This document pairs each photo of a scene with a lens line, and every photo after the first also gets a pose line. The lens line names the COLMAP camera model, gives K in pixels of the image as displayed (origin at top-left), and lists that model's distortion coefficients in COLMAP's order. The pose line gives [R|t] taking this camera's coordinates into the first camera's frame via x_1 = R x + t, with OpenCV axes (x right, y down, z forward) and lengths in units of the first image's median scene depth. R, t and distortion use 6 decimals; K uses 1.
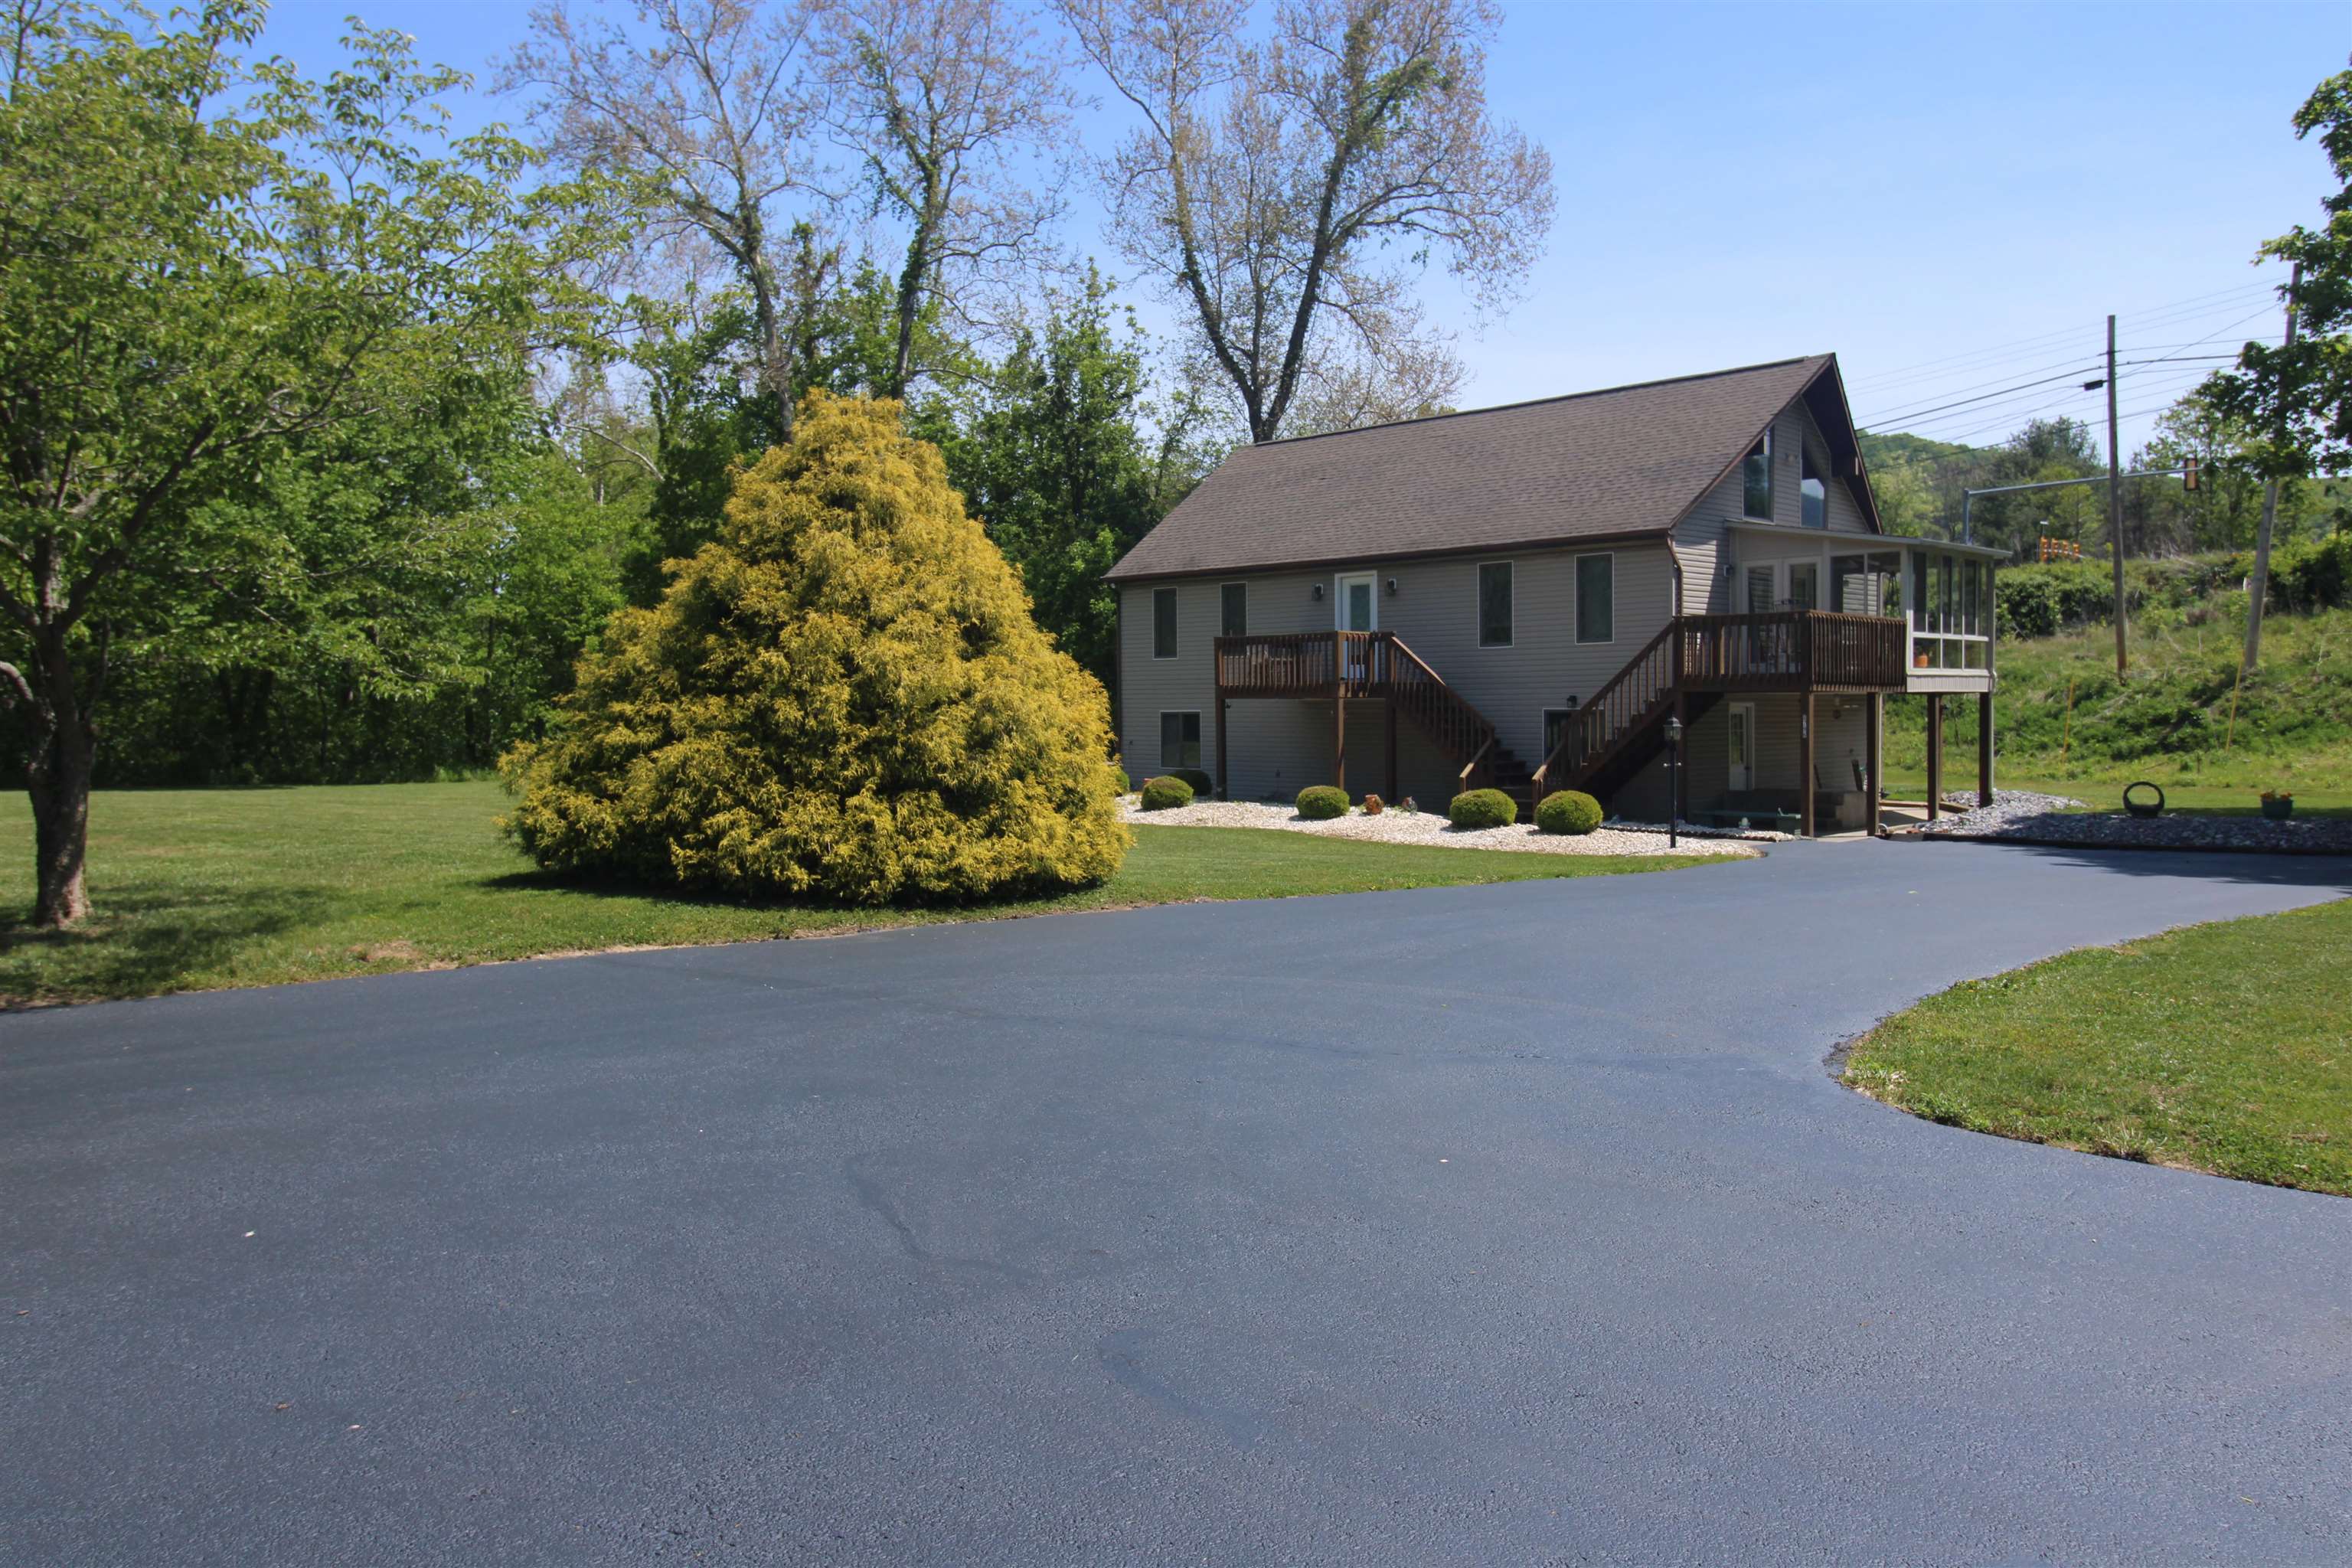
lens RADIAL K [[1721.9, 0, 1174.7], [0, 1721.9, 776.7], [0, 0, 1]] dist [0.003338, 0.000065]
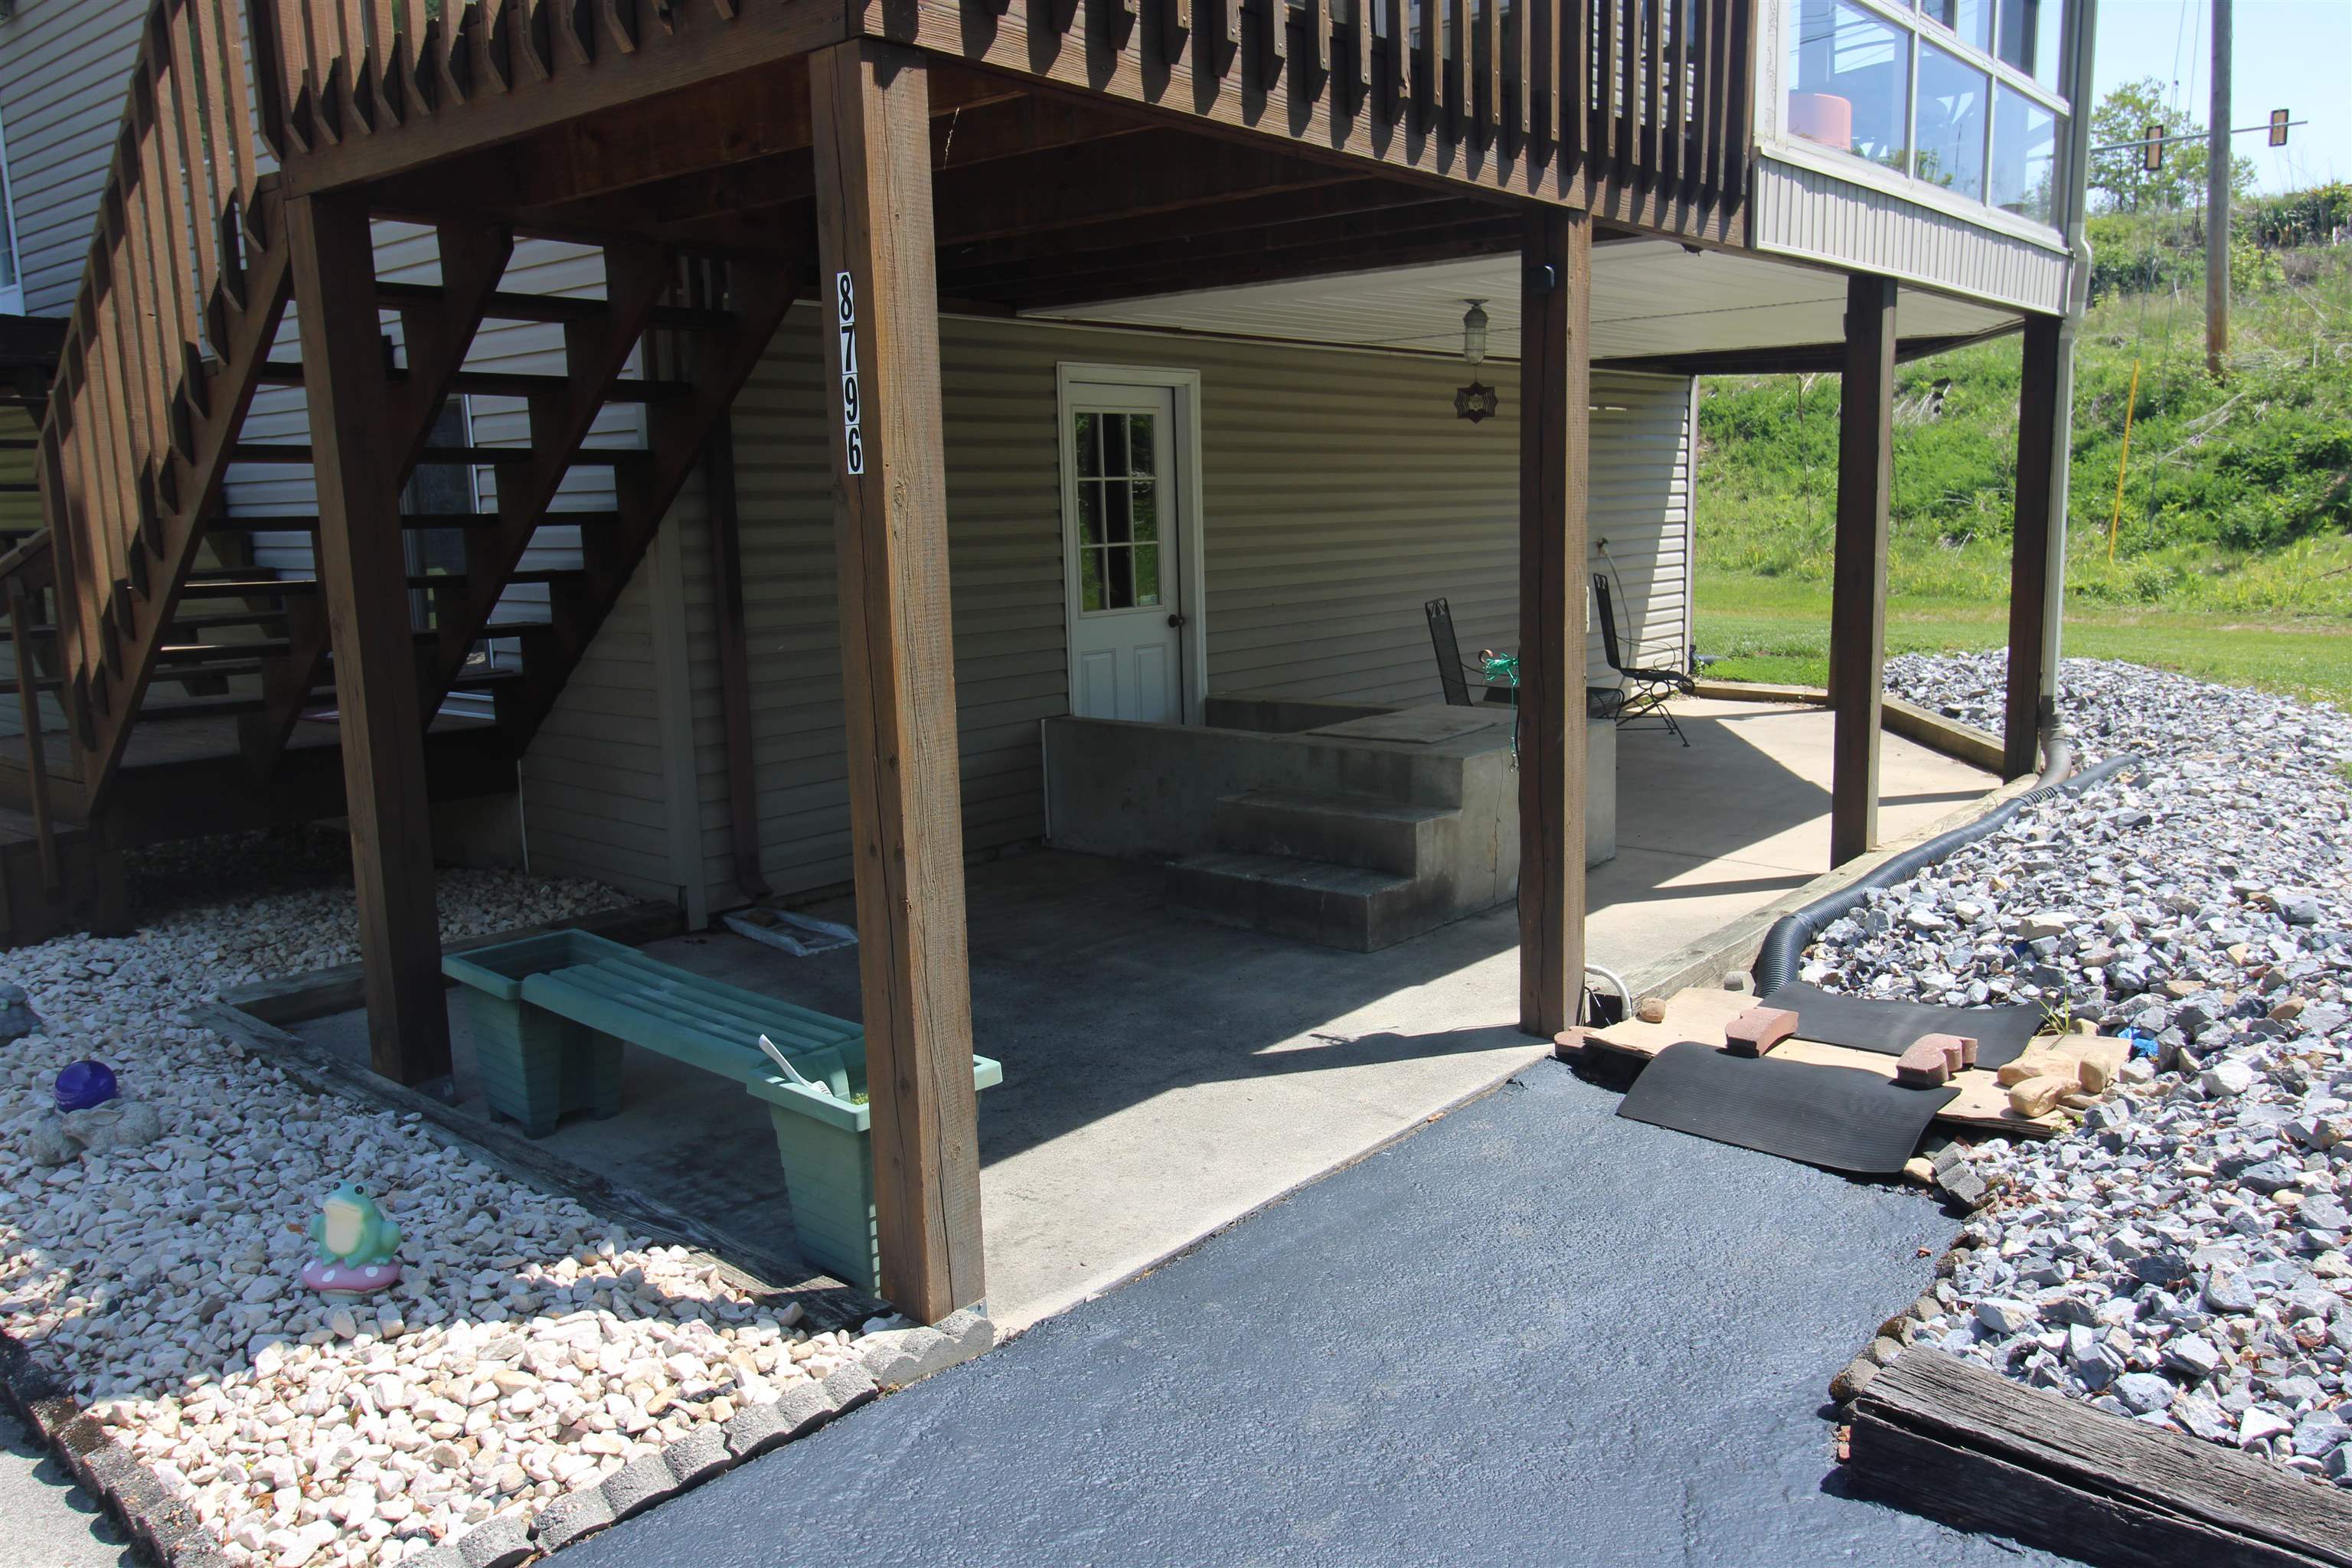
lens RADIAL K [[1721.9, 0, 1177.5], [0, 1721.9, 787.0], [0, 0, 1]] dist [0.003338, 0.000065]
pose [[0.997367, -0.027492, 0.067107, 0.240224], [0.018787, 0.991717, 0.127060, -0.010188], [-0.070045, -0.125465, 0.989622, 0.558904]]
